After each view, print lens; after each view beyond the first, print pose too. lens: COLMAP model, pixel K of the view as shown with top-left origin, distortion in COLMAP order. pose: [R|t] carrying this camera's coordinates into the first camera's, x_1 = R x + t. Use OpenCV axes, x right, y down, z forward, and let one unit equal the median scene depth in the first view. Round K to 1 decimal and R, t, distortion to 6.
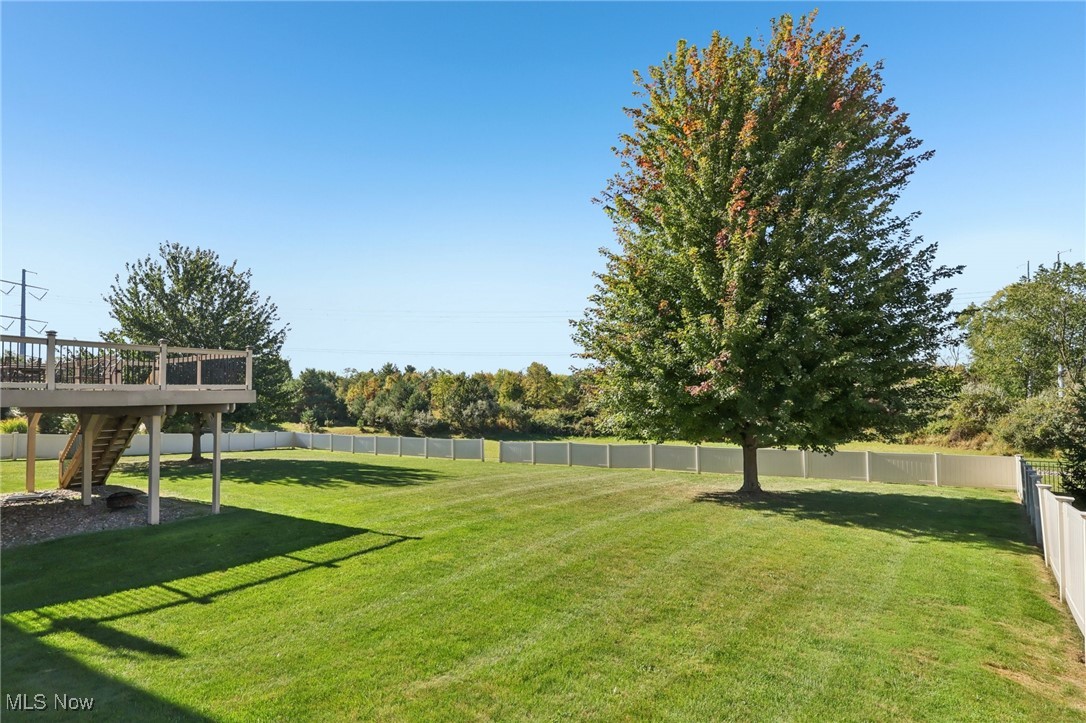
lens RADIAL K [[505.8, 0, 531.1], [0, 505.8, 395.2], [0, 0, 1]] dist [-0.000237, 0.000017]
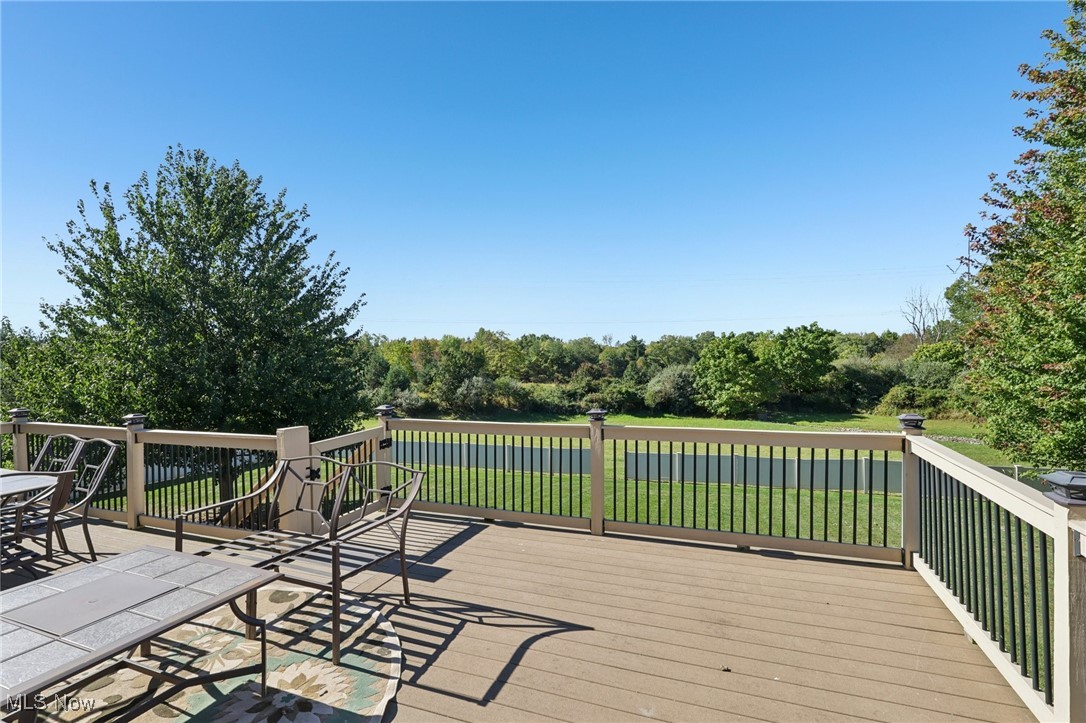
lens RADIAL K [[500.9, 0, 543.0], [0, 500.9, 361.5], [0, 0, 1]] dist [-0.004264, -0.000429]
pose [[0.985882, -0.006718, 0.167308, -0.130401], [0.005727, 0.999963, 0.006407, -0.021014], [-0.167345, -0.005359, 0.985884, 0.120074]]
